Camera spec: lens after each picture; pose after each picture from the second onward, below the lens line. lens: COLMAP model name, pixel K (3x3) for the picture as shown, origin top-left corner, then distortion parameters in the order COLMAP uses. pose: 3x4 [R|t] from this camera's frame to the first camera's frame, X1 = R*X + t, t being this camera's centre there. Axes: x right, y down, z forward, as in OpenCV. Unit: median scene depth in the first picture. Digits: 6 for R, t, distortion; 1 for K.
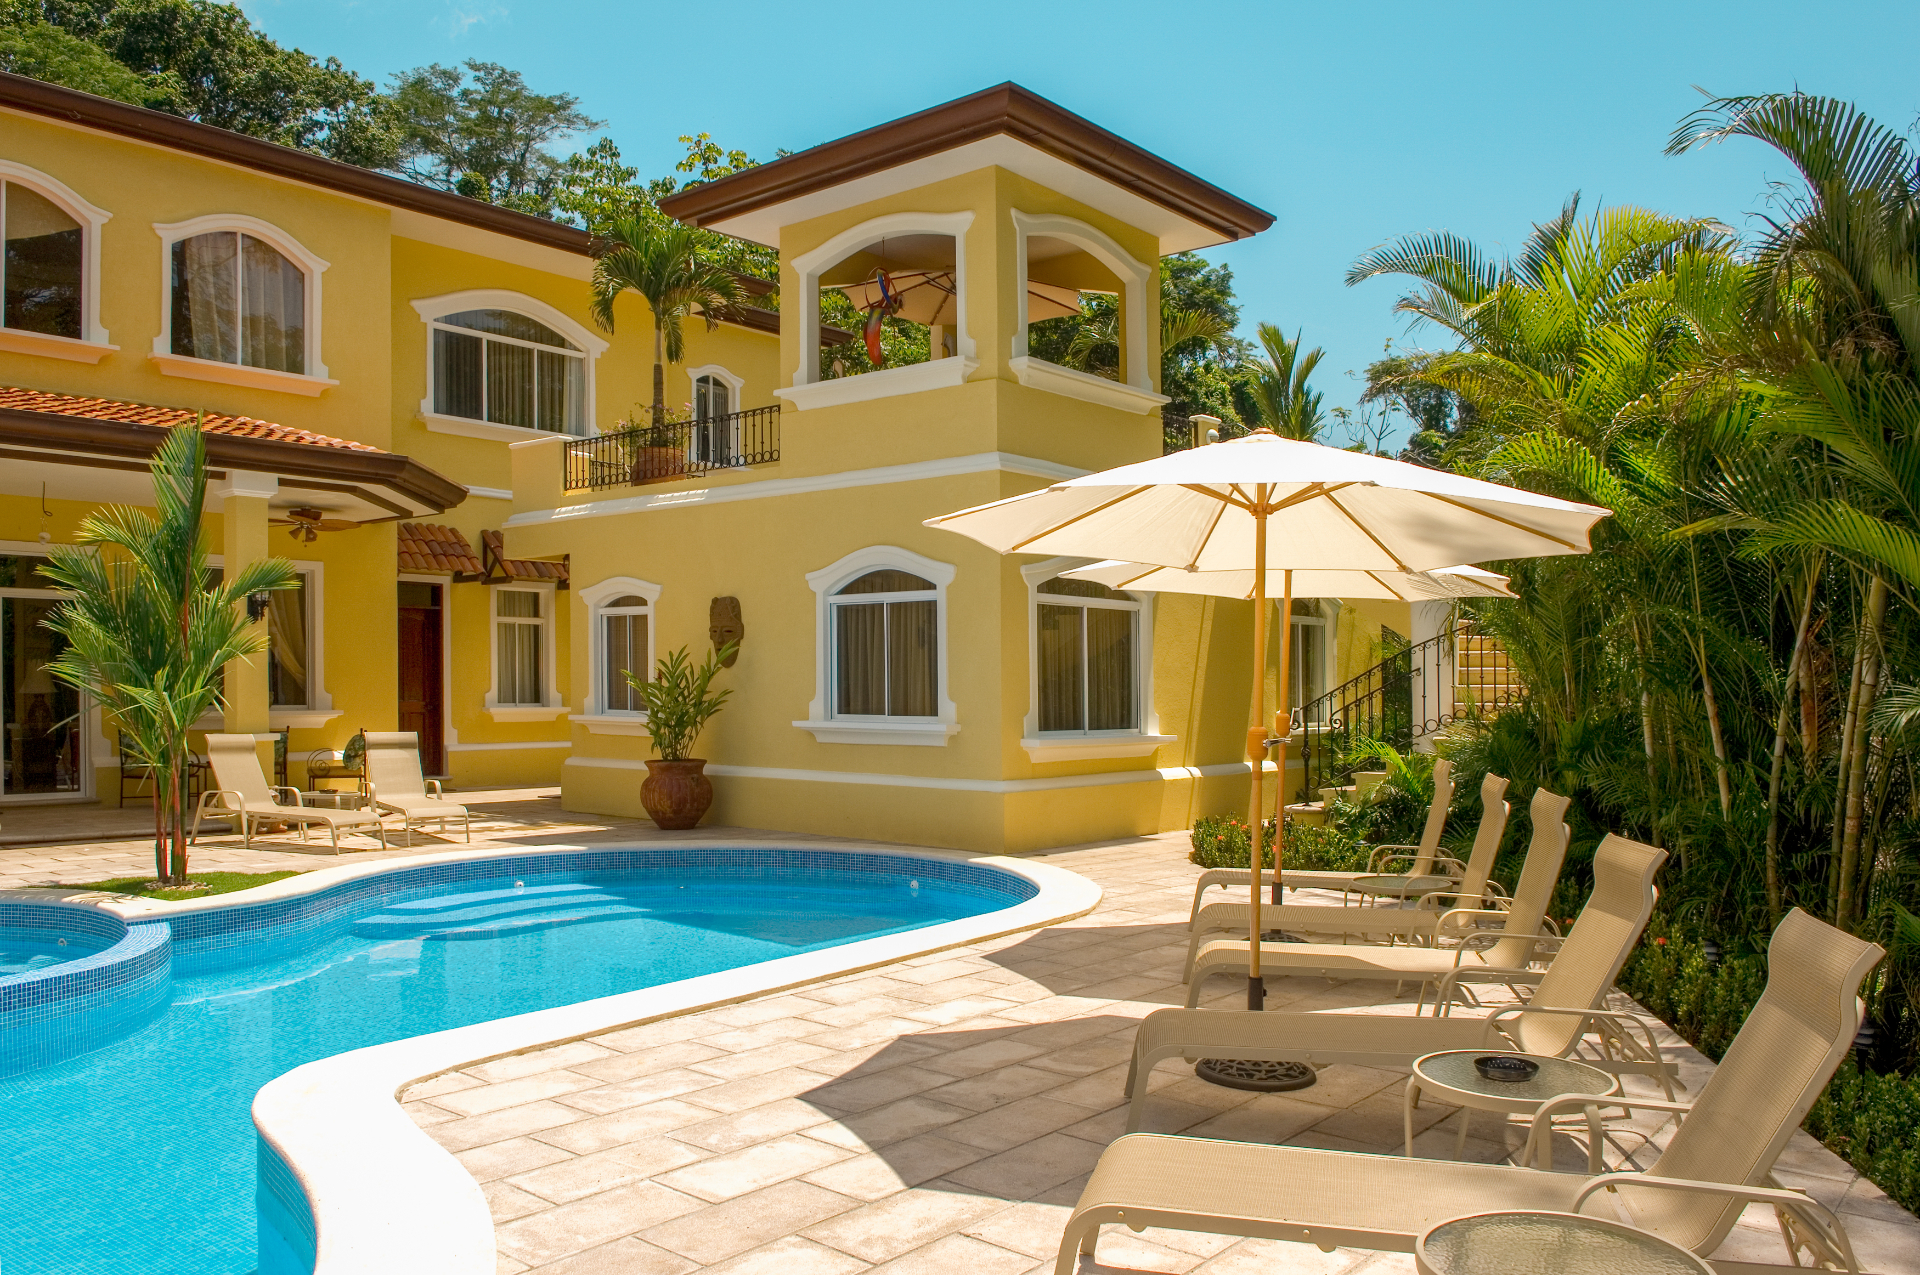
lens RADIAL K [[1585.1, 0, 958.9], [0, 1585.1, 645.5], [0, 0, 1]] dist [-0.023695, -0.015409]
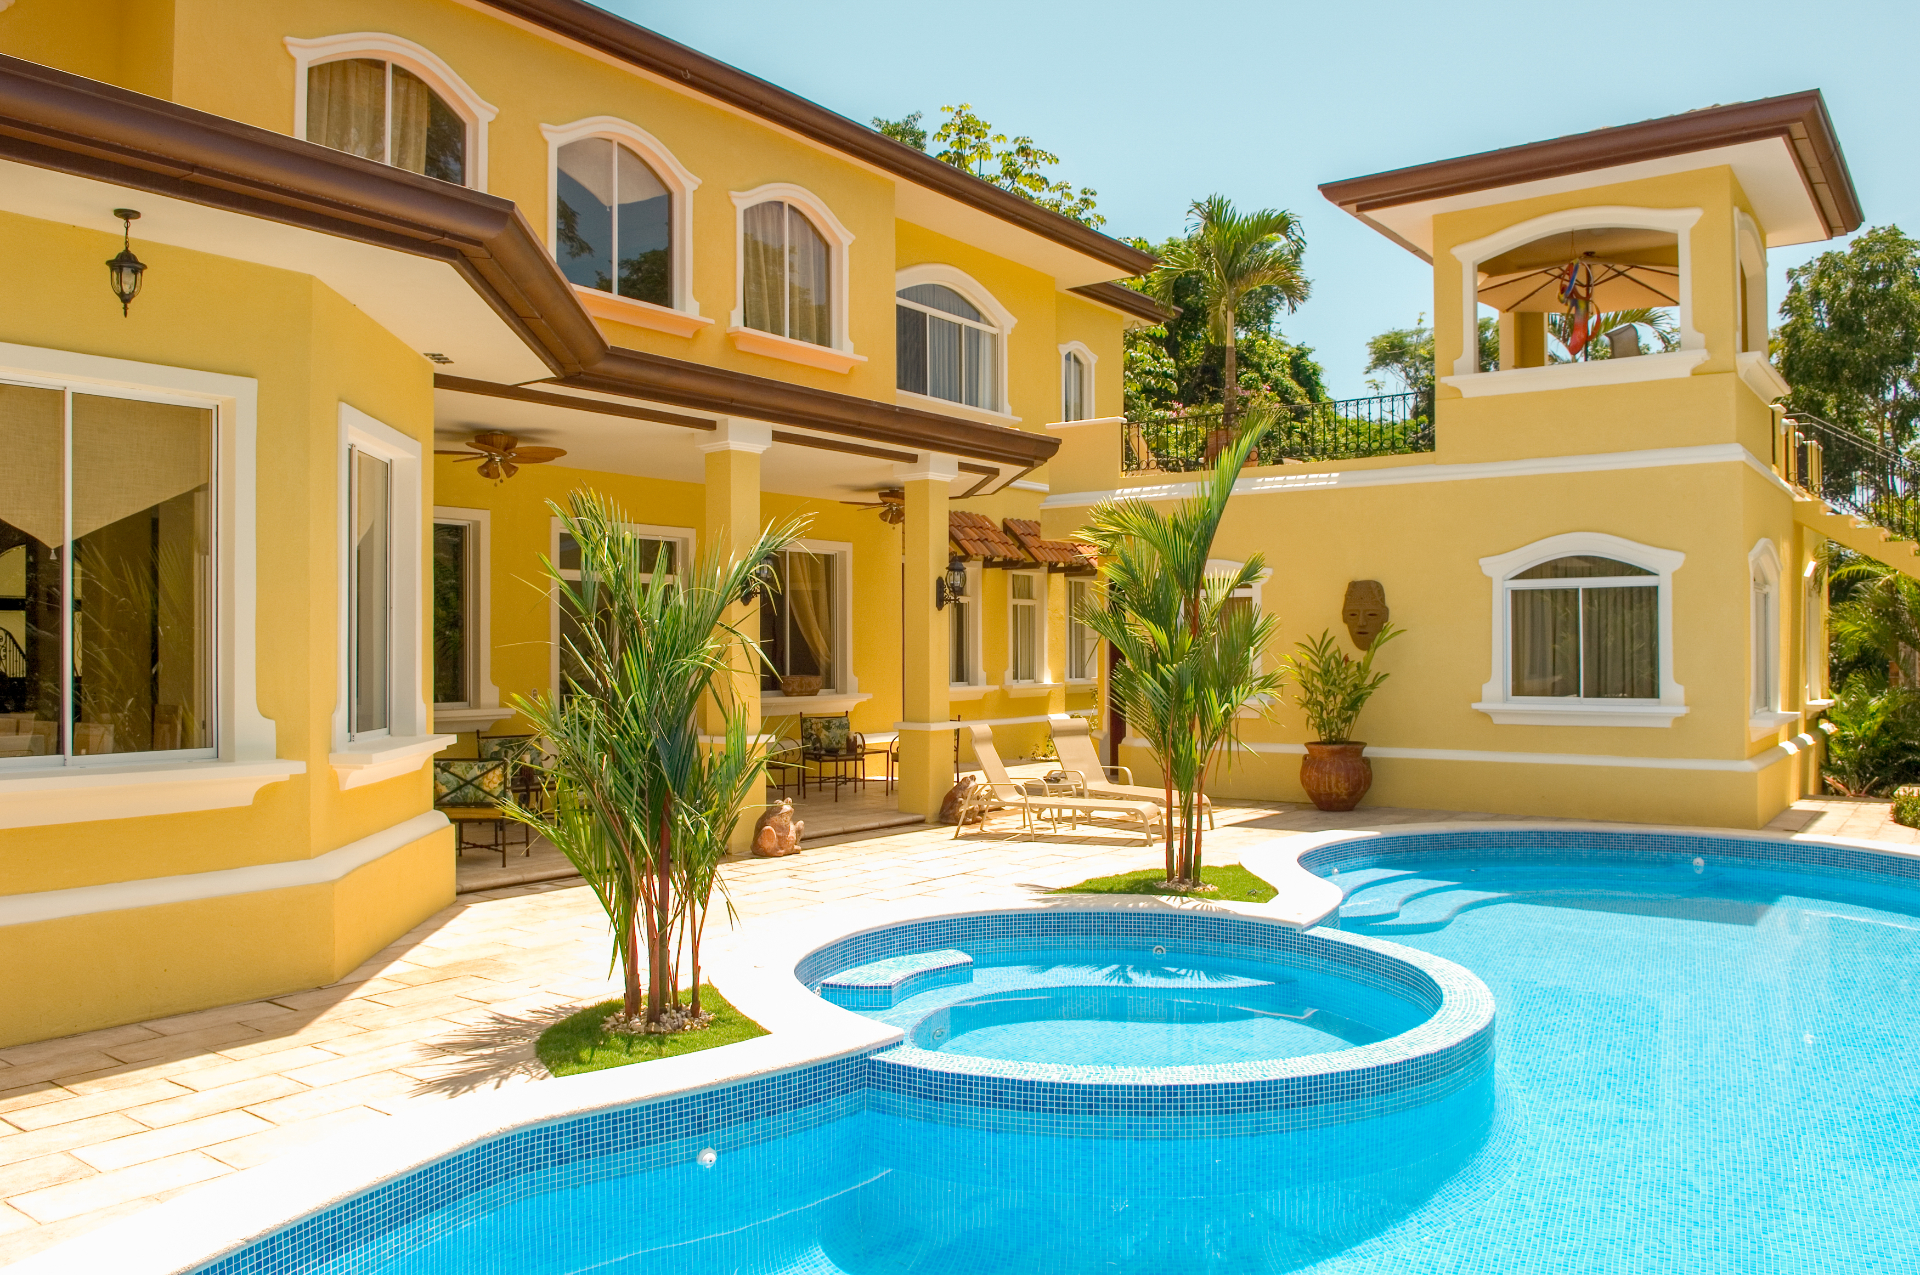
lens RADIAL K [[1585.1, 0, 915.8], [0, 1585.1, 633.3], [0, 0, 1]] dist [-0.023695, -0.015409]
pose [[0.995326, -0.005643, 0.096403, -0.557245], [0.004069, 0.999855, 0.016523, -0.015626], [-0.096482, -0.016053, 0.995205, 0.023727]]
